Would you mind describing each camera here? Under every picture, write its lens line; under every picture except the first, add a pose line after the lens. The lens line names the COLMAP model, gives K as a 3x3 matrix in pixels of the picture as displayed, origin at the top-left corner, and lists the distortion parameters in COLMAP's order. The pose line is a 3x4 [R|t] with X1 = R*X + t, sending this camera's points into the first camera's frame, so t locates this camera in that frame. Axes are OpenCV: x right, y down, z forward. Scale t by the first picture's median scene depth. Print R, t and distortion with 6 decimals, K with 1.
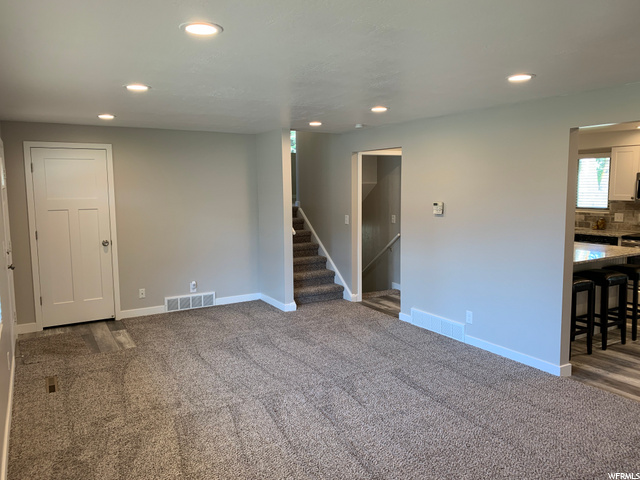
lens RADIAL K [[488.5, 0, 320.5], [0, 488.5, 231.5], [0, 0, 1]] dist [0.072457, -0.116359]
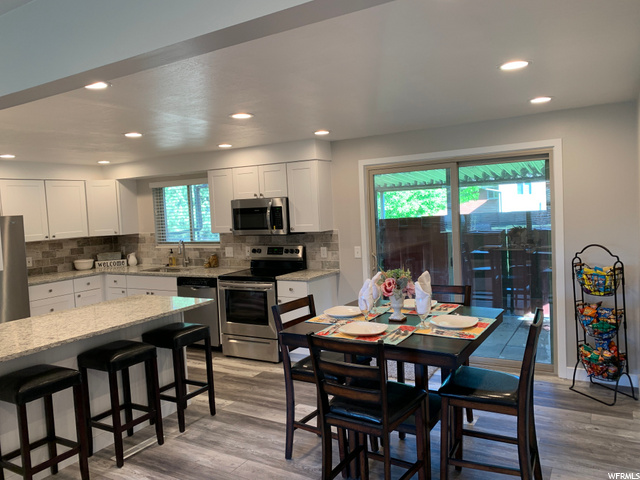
lens RADIAL K [[485.6, 0, 320.0], [0, 485.6, 240.0], [0, 0, 1]] dist [0.107033, -0.114373]
pose [[0.873849, -0.066823, 0.481584, 0.354490], [0.086236, 0.996107, -0.018261, -0.021388], [-0.478489, 0.057487, 0.876210, 0.183719]]
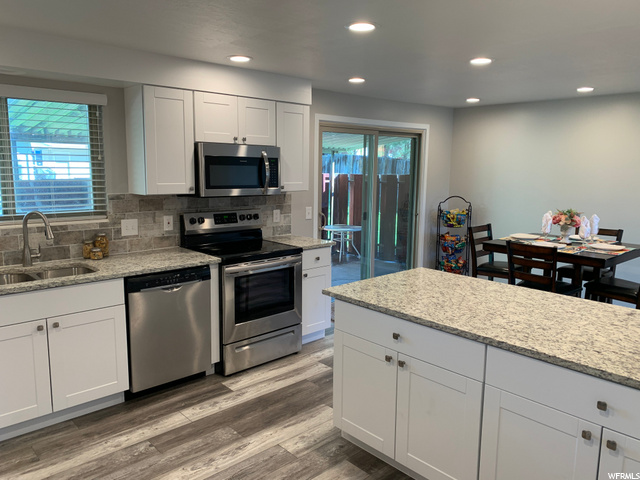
lens RADIAL K [[494.7, 0, 320.0], [0, 494.7, 240.0], [0, 0, 1]] dist [0.067564, -0.001370]
pose [[-0.220407, -0.142993, 0.964870, 0.059399], [0.079025, 0.983326, 0.163780, -0.090873], [-0.972201, 0.112348, -0.205432, 0.975922]]
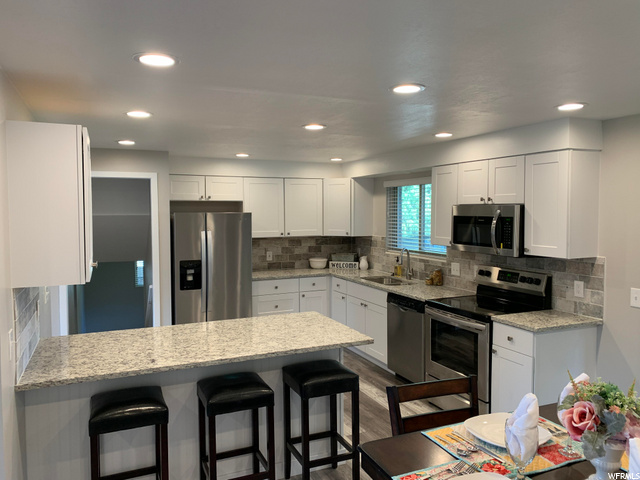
lens RADIAL K [[488.5, 0, 320.5], [0, 488.5, 231.5], [0, 0, 1]] dist [0.072457, -0.116359]
pose [[0.993968, 0.011497, -0.109070, 0.523442], [-0.016911, 0.998663, -0.048845, -0.047012], [0.108363, 0.050395, 0.992833, 0.316430]]
